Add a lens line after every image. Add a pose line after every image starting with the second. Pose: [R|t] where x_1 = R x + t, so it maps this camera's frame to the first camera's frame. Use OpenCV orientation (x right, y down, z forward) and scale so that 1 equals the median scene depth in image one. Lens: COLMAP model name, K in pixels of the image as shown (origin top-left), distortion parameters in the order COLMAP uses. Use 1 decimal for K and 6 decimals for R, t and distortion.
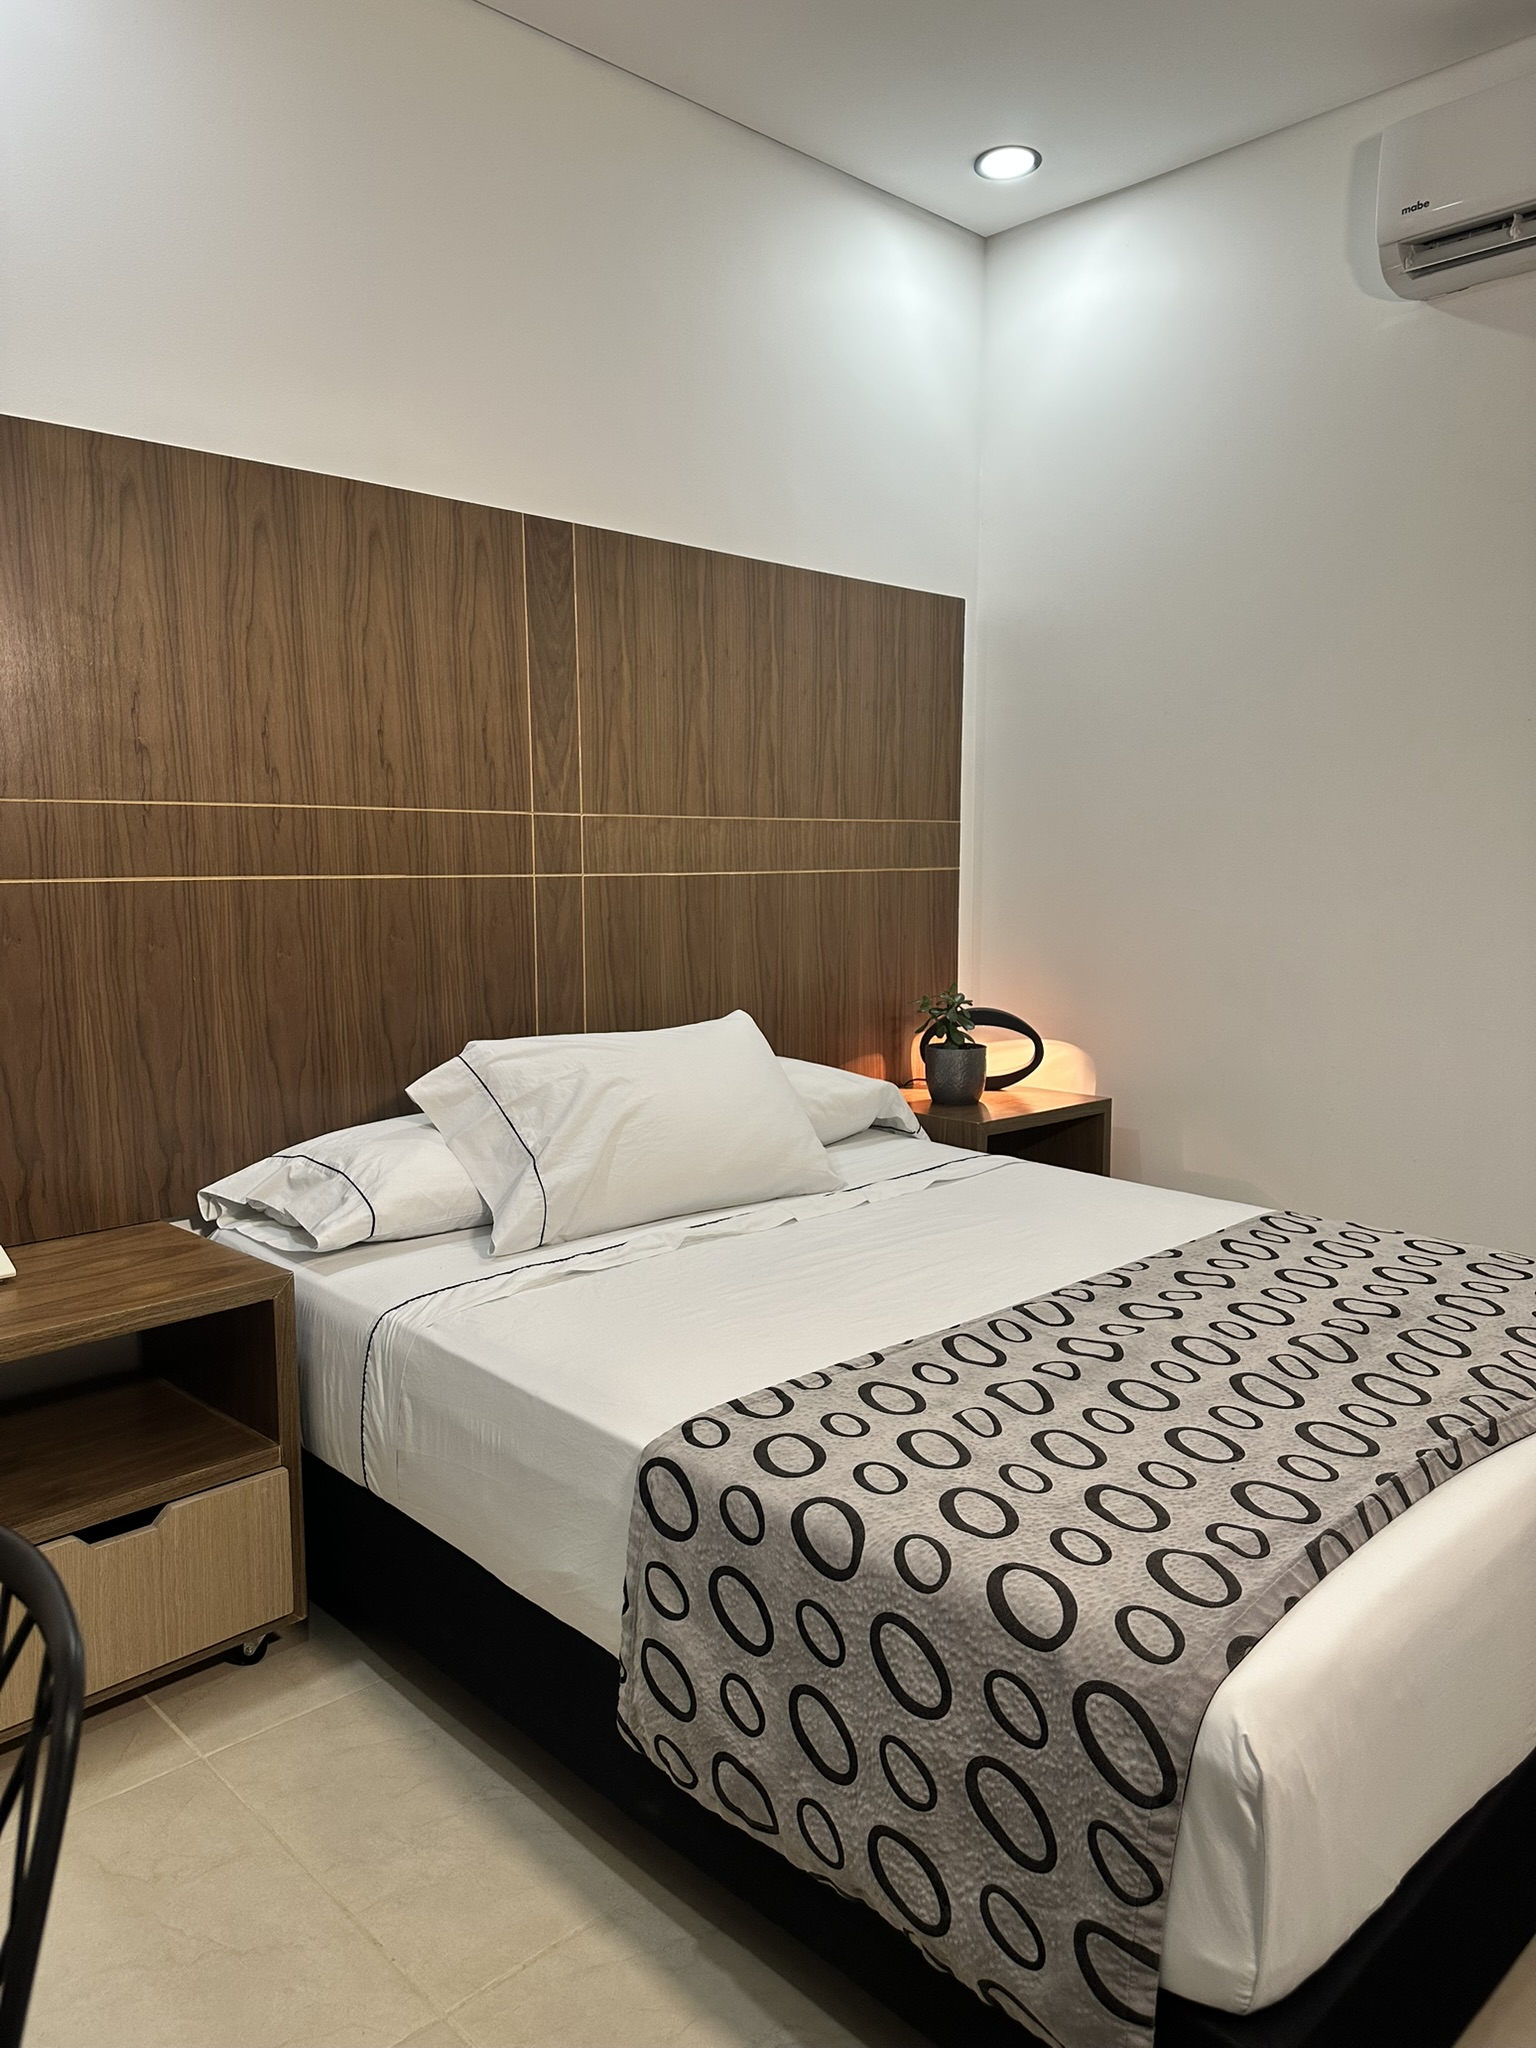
lens RADIAL K [[1435.7, 0, 803.2], [0, 1435.7, 1007.0], [0, 0, 1]] dist [0.056698, -0.072095]
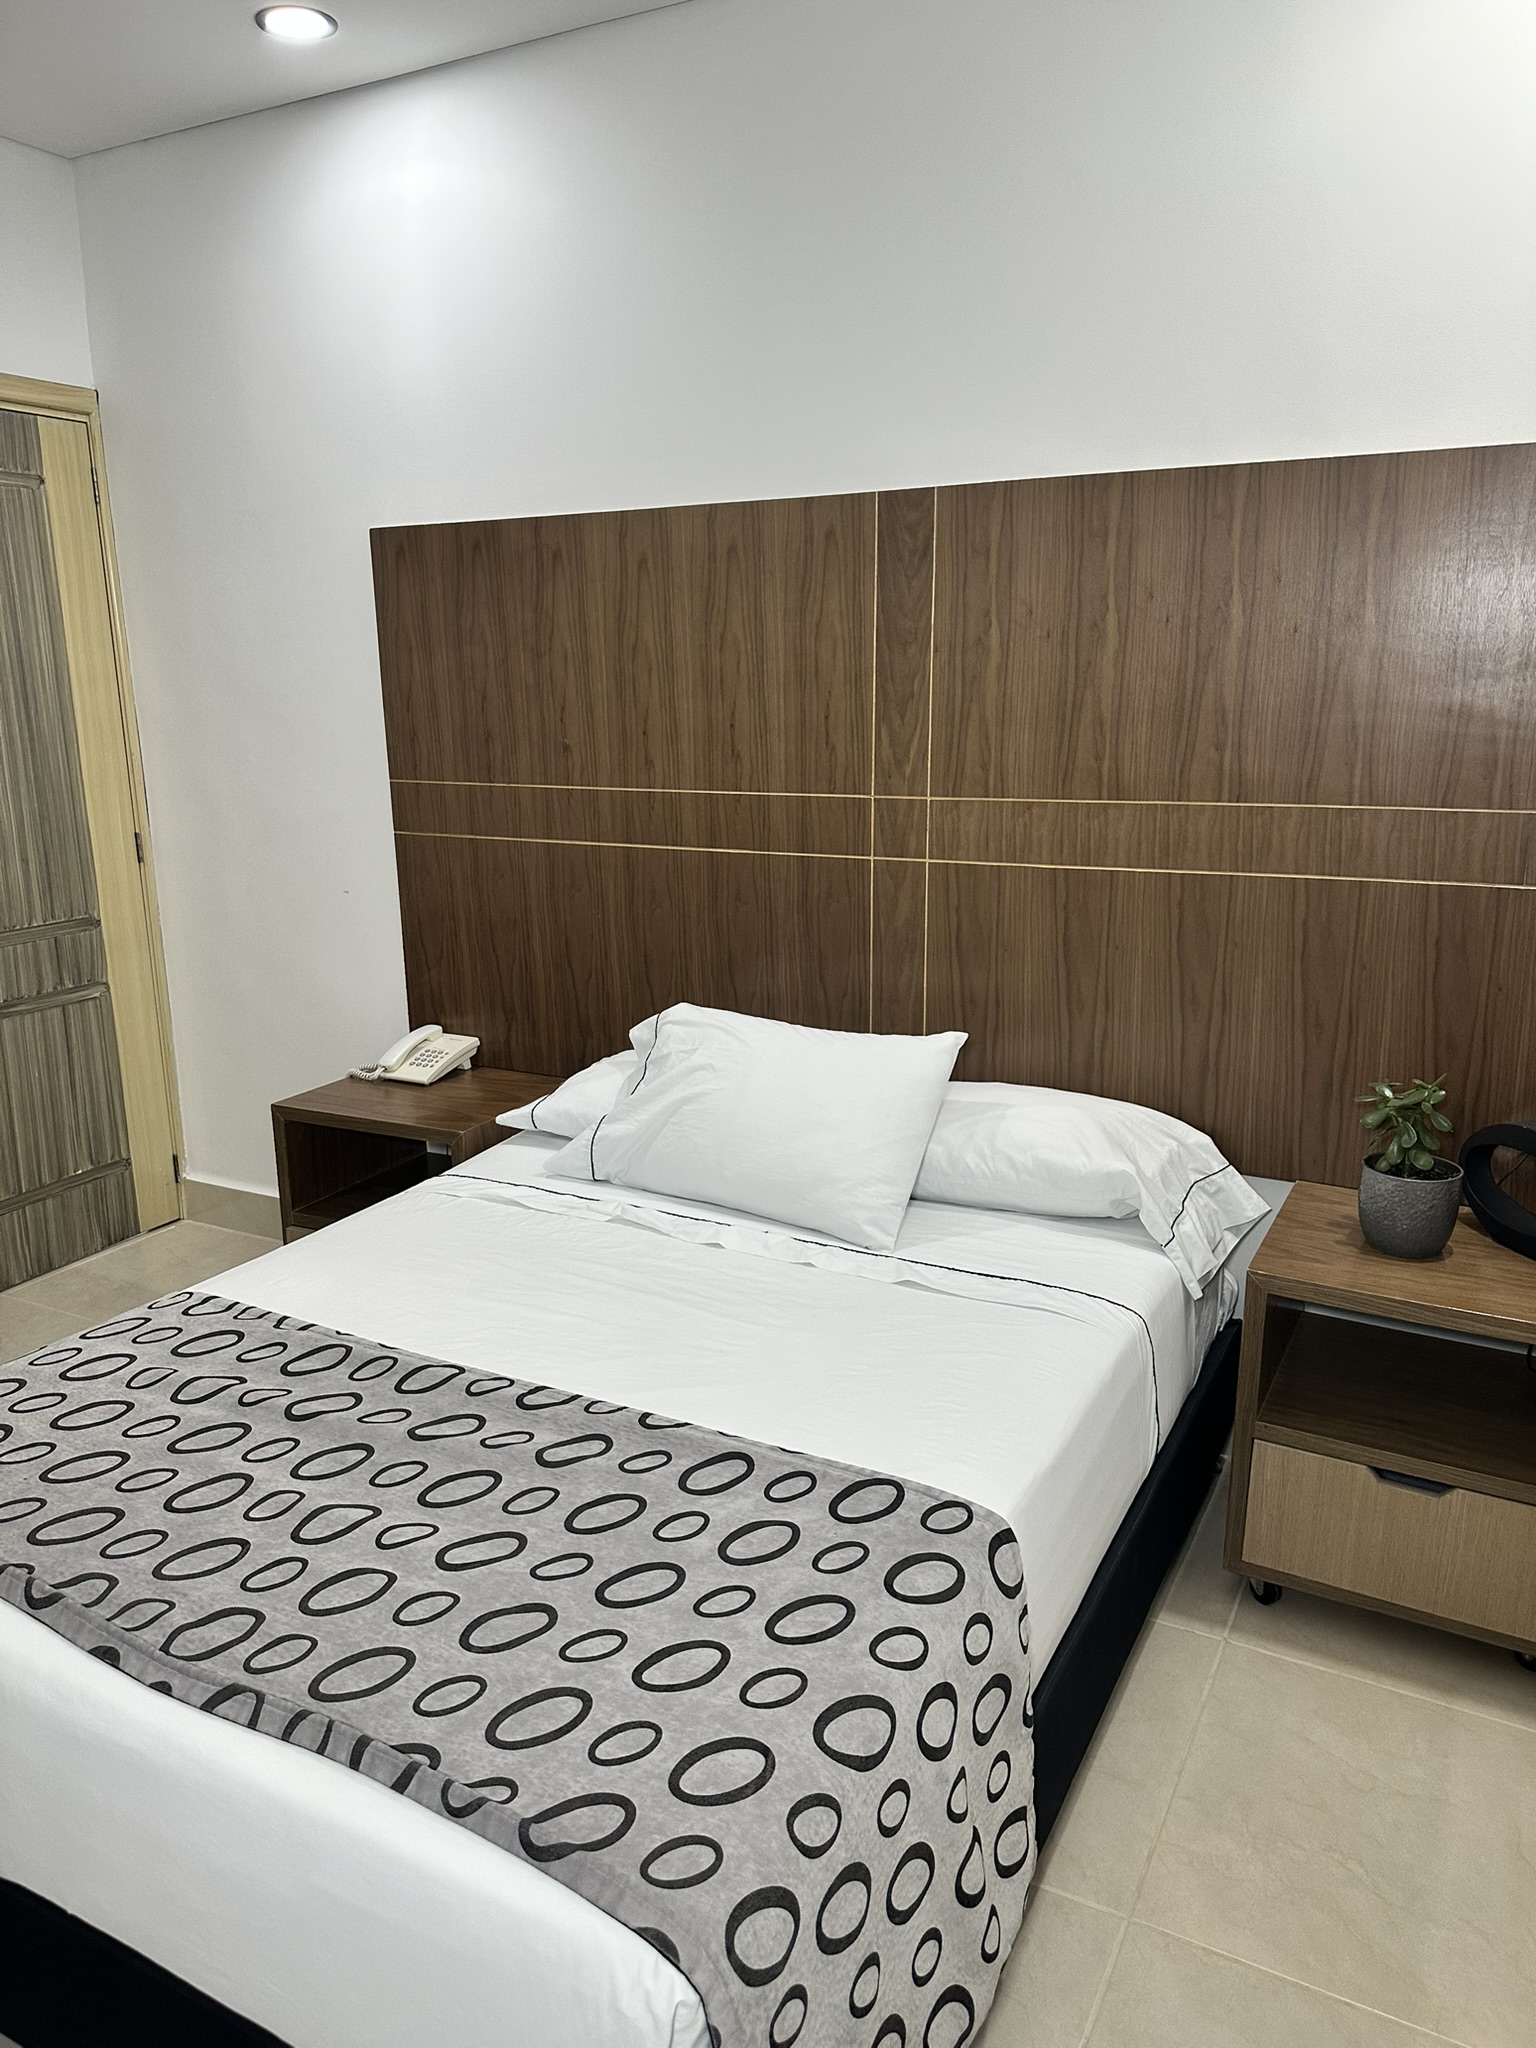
lens RADIAL K [[1435.7, 0, 779.1], [0, 1435.7, 1022.7], [0, 0, 1]] dist [0.056698, -0.072095]
pose [[0.299469, 0.213843, -0.929833, 0.789282], [-0.094467, 0.976416, 0.194131, -0.174371], [0.949418, 0.029702, 0.312608, 0.644340]]
